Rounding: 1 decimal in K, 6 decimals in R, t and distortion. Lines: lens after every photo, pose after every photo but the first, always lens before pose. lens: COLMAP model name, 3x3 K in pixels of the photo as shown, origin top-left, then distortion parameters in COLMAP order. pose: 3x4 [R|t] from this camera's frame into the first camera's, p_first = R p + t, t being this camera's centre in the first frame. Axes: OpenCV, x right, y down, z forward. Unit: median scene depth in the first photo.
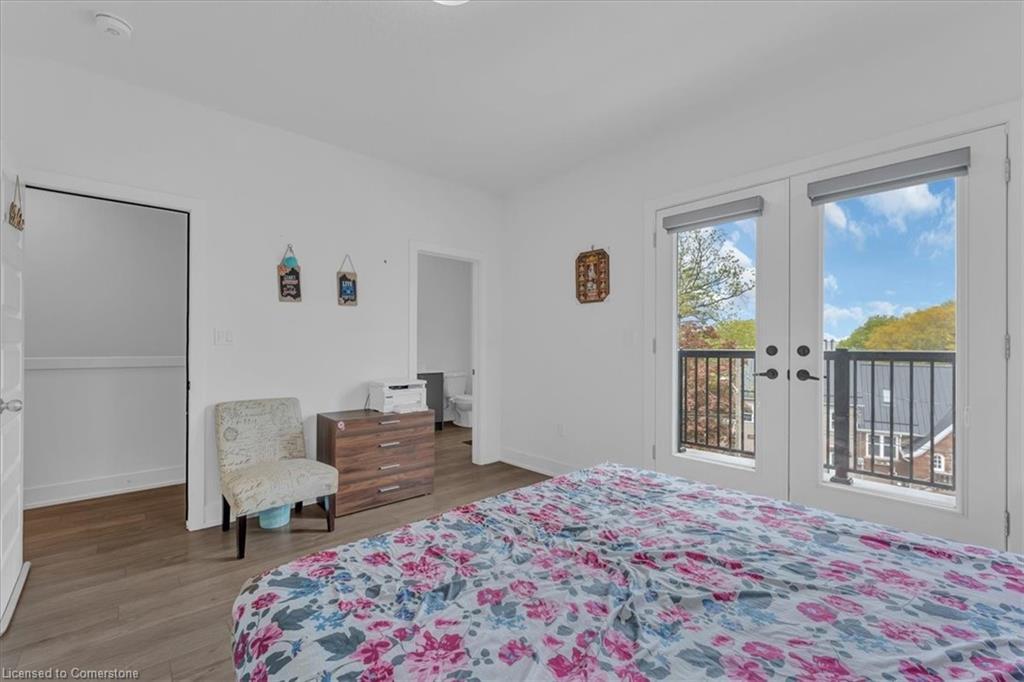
lens RADIAL K [[440.2, 0, 513.9], [0, 440.2, 345.1], [0, 0, 1]] dist [0.001166, 0.000231]
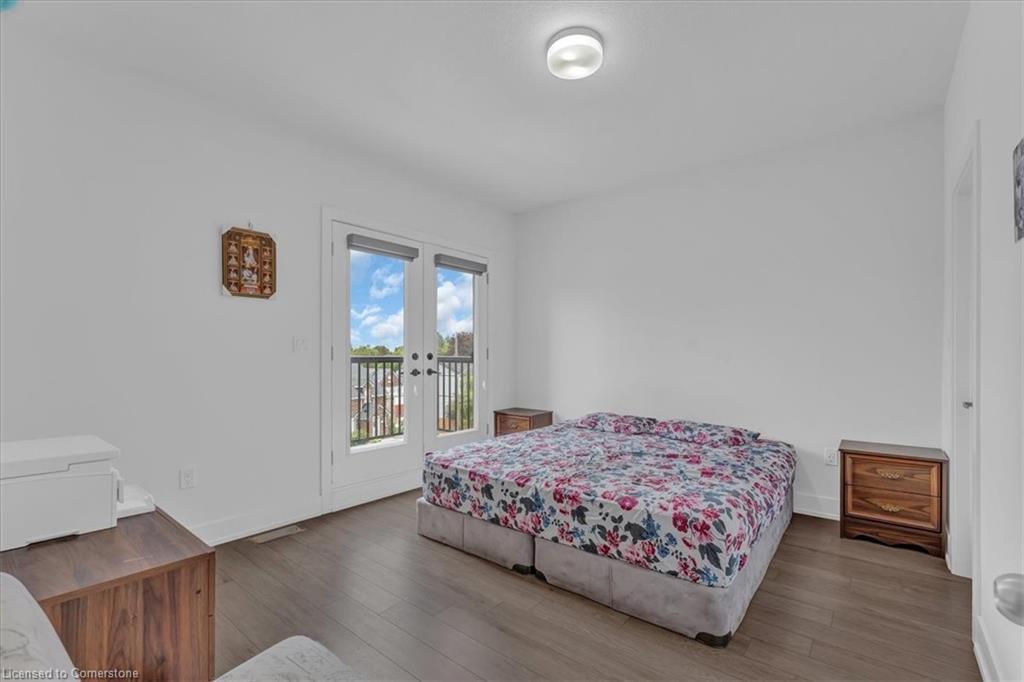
lens RADIAL K [[450.4, 0, 509.5], [0, 450.4, 355.5], [0, 0, 1]] dist [-0.000020, -0.000125]
pose [[-0.150902, -0.003978, 0.988541, -1.175501], [-0.004655, 0.999984, 0.003314, 0.003197], [-0.988538, -0.004102, -0.150918, 1.152688]]
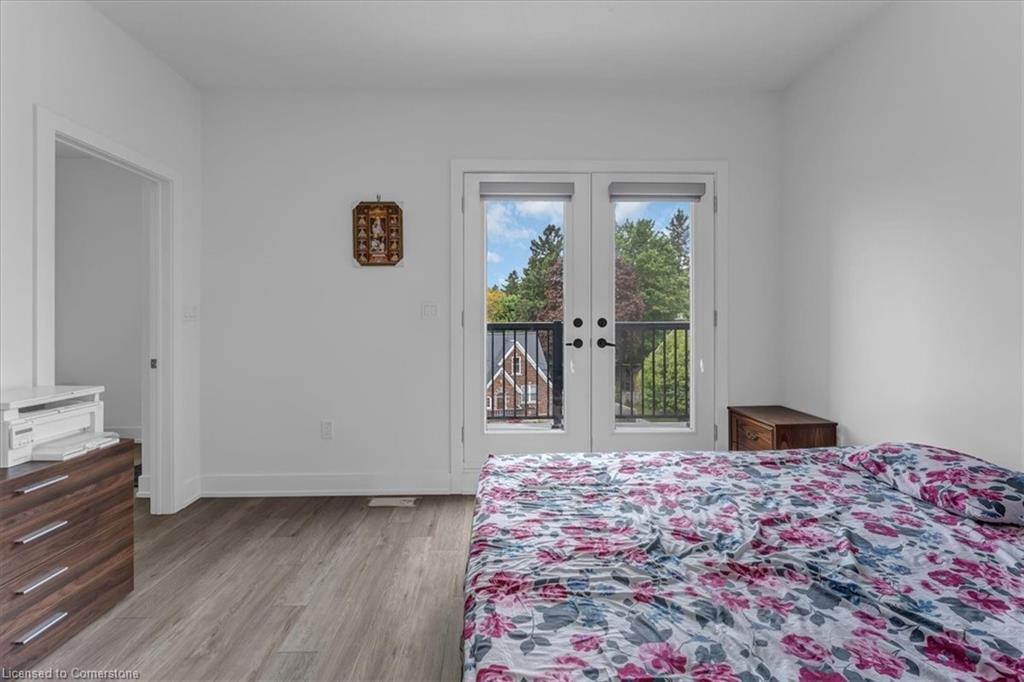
lens RADIAL K [[435.7, 0, 507.9], [0, 435.7, 321.7], [0, 0, 1]] dist [-0.001550, -0.000196]
pose [[0.652096, -0.006580, 0.758108, -0.476251], [0.002963, 0.999977, 0.006131, 0.003333], [-0.758131, -0.001751, 0.652100, 0.512005]]
